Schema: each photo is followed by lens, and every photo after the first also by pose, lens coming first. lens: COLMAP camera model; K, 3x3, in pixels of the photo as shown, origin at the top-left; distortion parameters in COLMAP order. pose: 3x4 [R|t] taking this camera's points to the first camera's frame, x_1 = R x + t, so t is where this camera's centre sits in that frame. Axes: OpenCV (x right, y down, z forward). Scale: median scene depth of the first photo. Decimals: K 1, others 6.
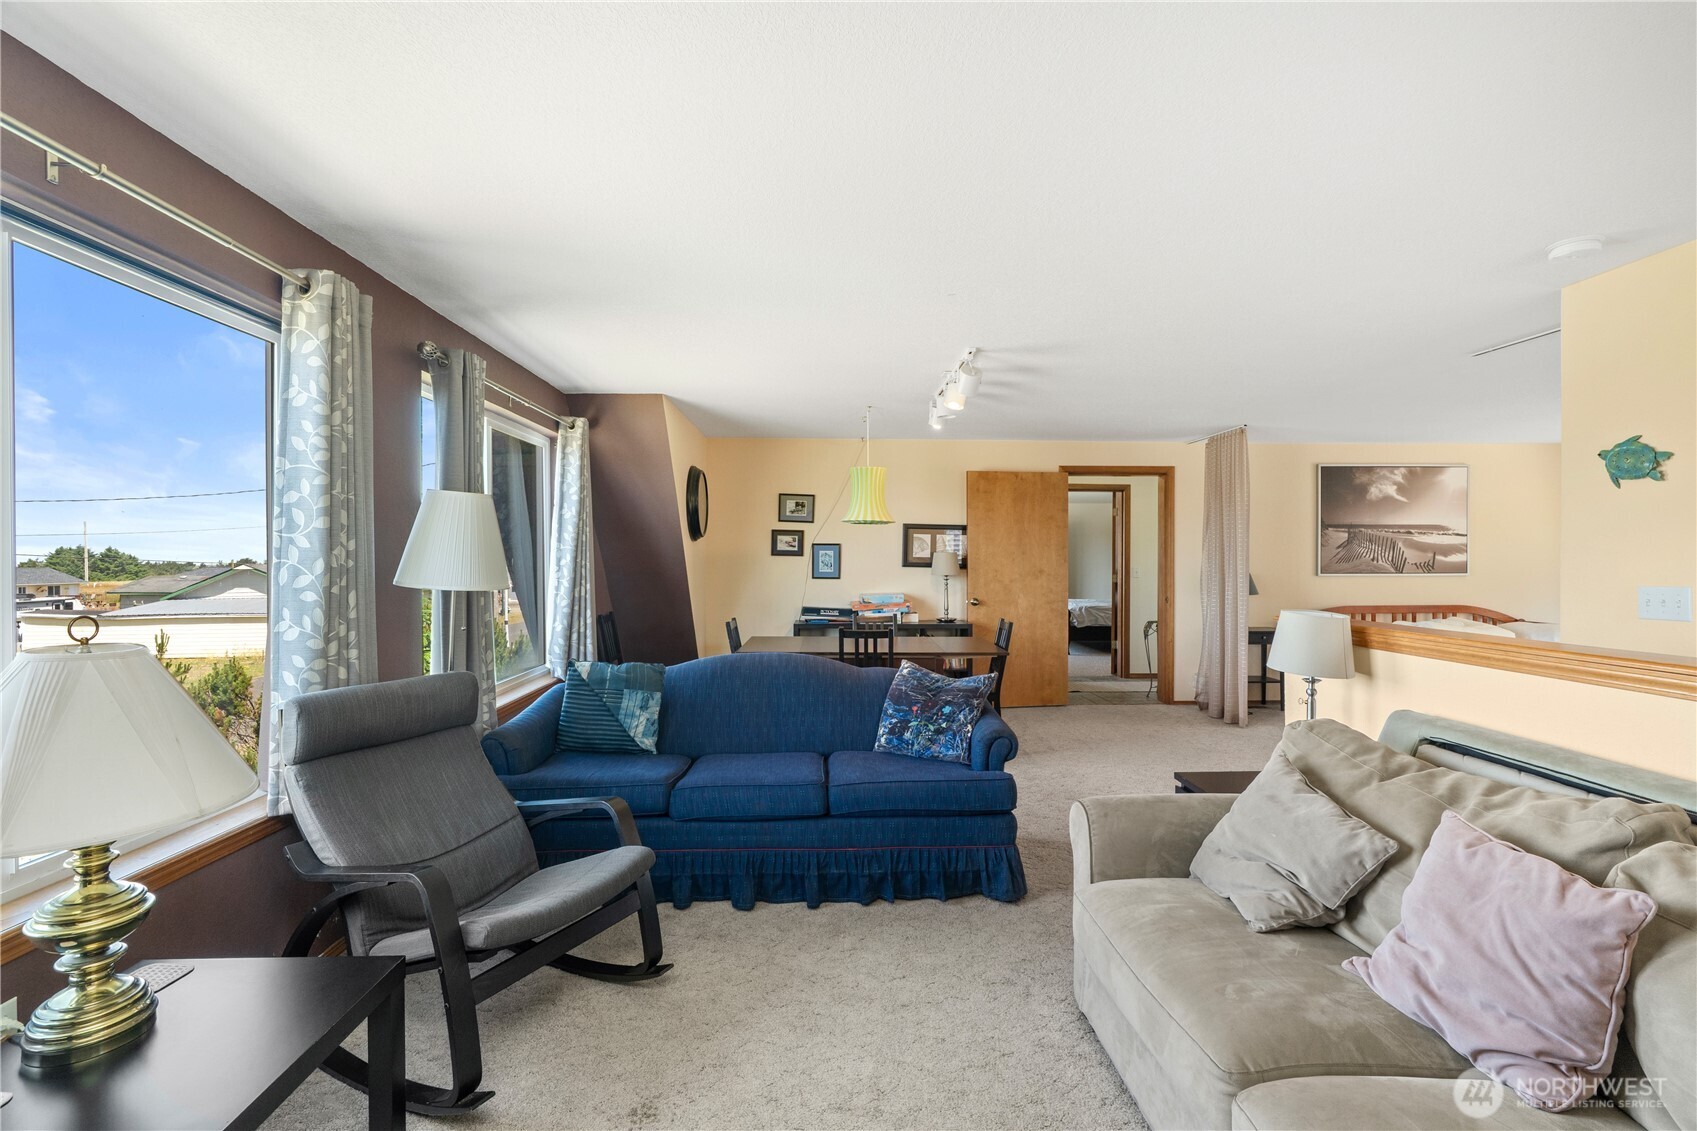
lens RADIAL K [[774.0, 0, 846.7], [0, 774.0, 563.2], [0, 0, 1]] dist [-0.005286, 0.000076]
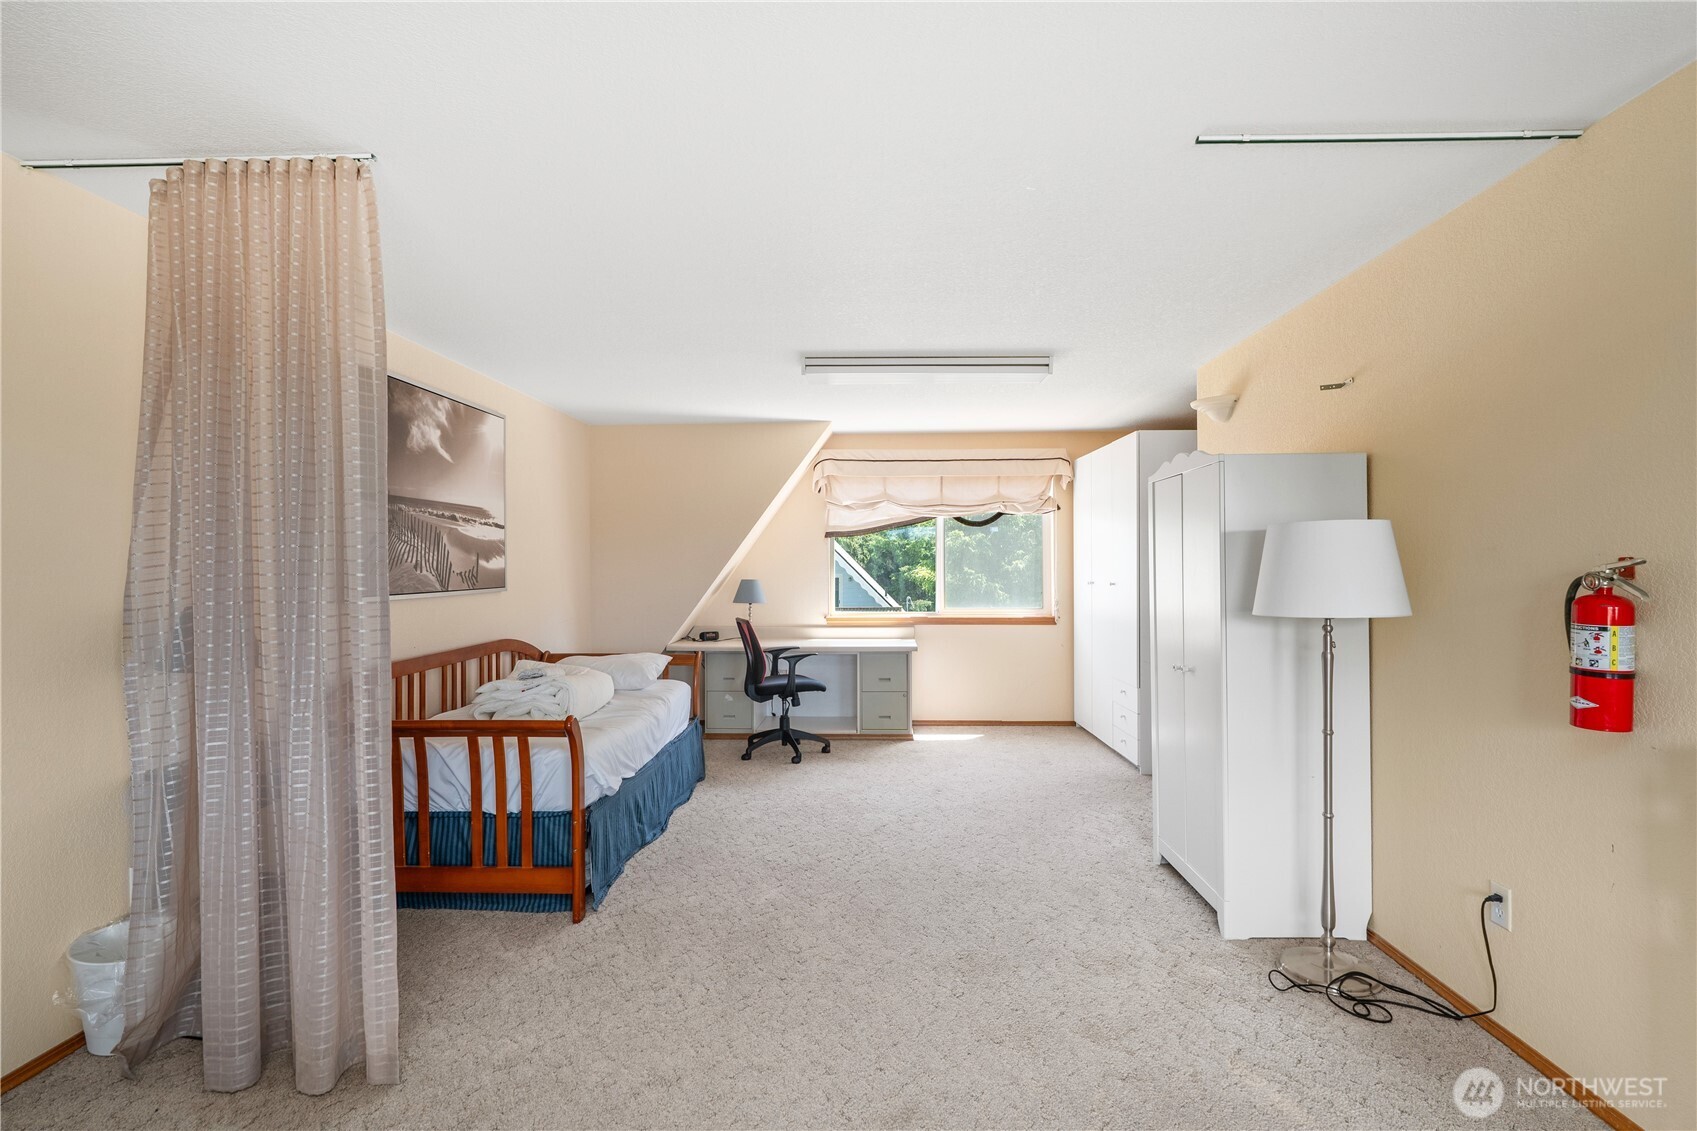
lens RADIAL K [[812.2, 0, 863.3], [0, 812.2, 566.7], [0, 0, 1]] dist [-0.001870, -0.000367]
pose [[0.058467, -0.003803, 0.998282, 0.161363], [0.012205, 0.999921, 0.003094, -0.002794], [-0.998215, 0.012003, 0.058509, 0.675875]]
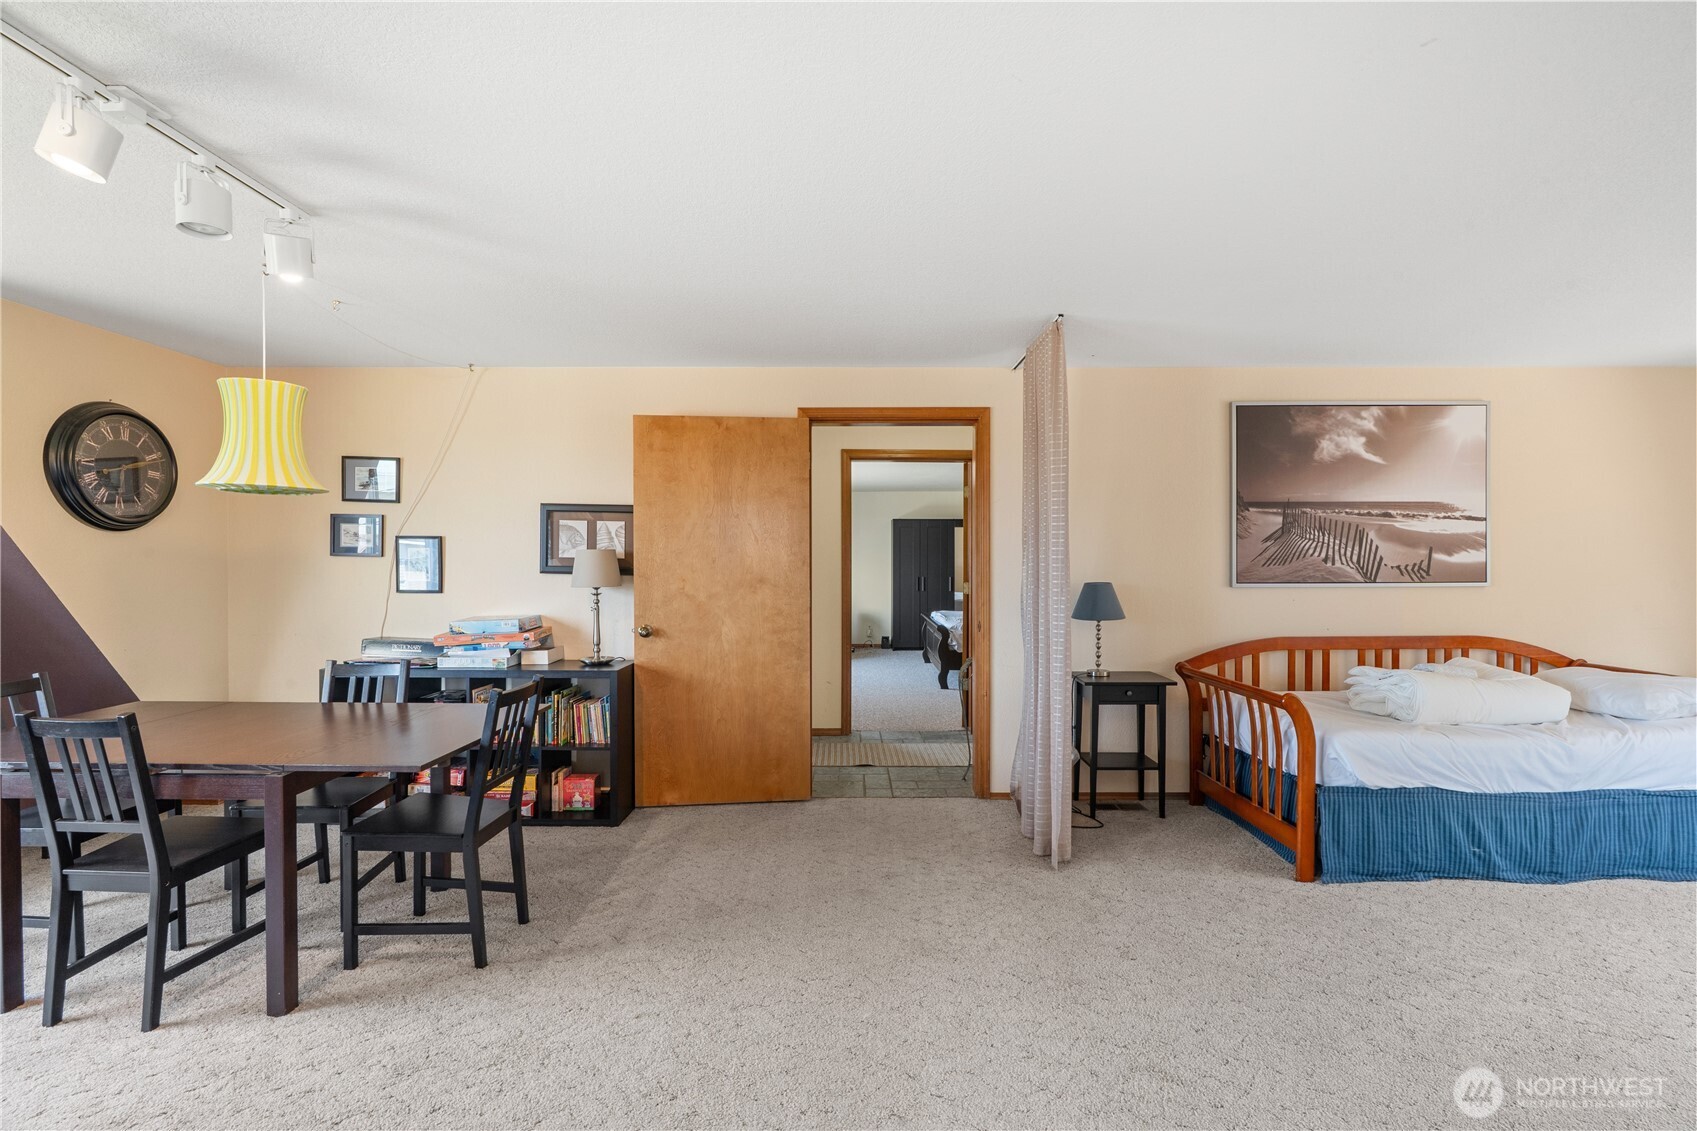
lens RADIAL K [[774.0, 0, 846.1], [0, 774.0, 561.6], [0, 0, 1]] dist [-0.005286, 0.000076]
pose [[0.999285, -0.001714, -0.037777, 0.333539], [0.001529, 0.999987, -0.004925, -0.001190], [0.037785, 0.004864, 0.999274, 0.387477]]
